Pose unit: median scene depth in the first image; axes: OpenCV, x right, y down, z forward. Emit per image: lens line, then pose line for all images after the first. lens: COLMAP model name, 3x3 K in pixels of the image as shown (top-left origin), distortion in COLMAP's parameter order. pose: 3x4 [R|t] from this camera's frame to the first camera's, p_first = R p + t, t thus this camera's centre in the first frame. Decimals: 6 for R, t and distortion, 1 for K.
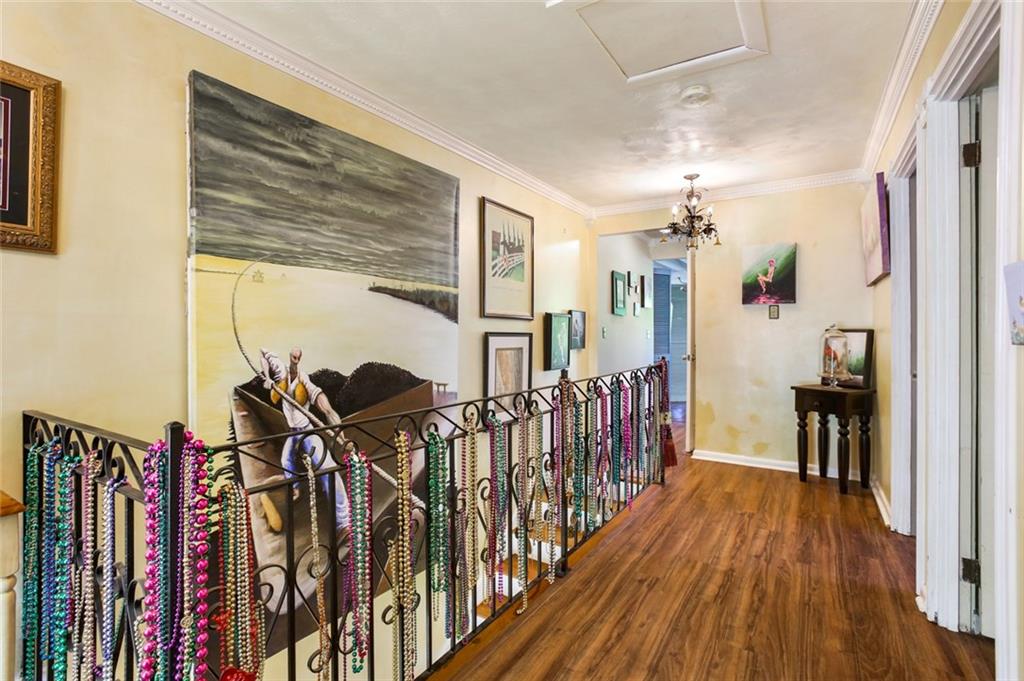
lens RADIAL K [[500.2, 0, 513.7], [0, 500.2, 327.1], [0, 0, 1]] dist [-0.001625, -0.000141]
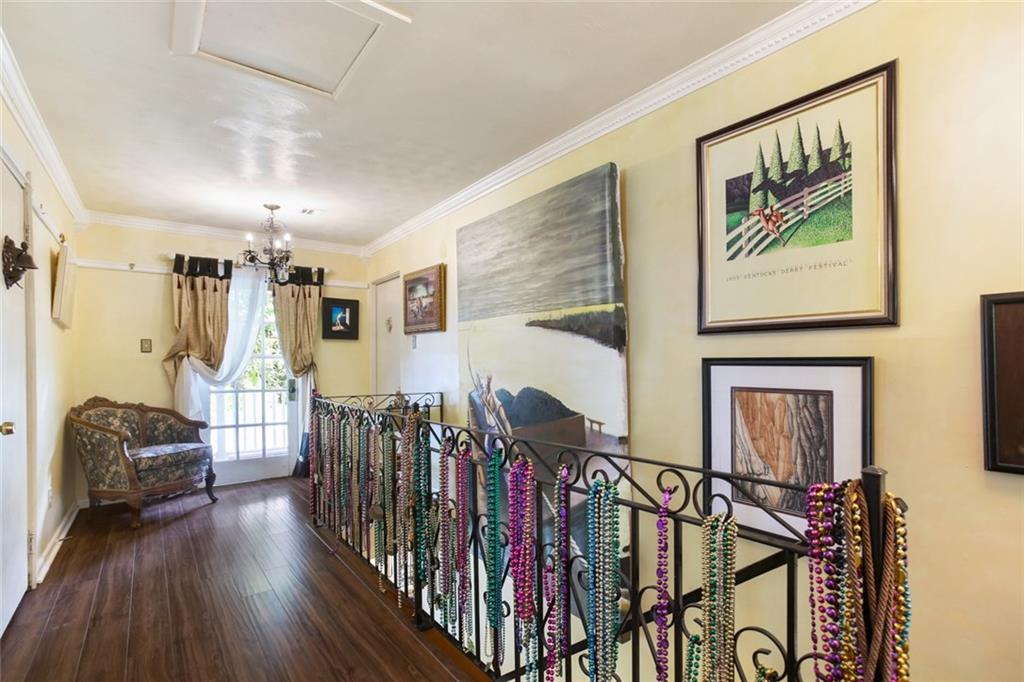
lens RADIAL K [[482.2, 0, 512.0], [0, 482.2, 341.0], [0, 0, 1]] dist [-0.001957, -0.000197]
pose [[-0.349990, -0.052789, -0.935265, 0.682887], [0.008377, 0.998195, -0.059475, 0.025966], [0.936716, -0.028650, -0.348916, 1.185836]]
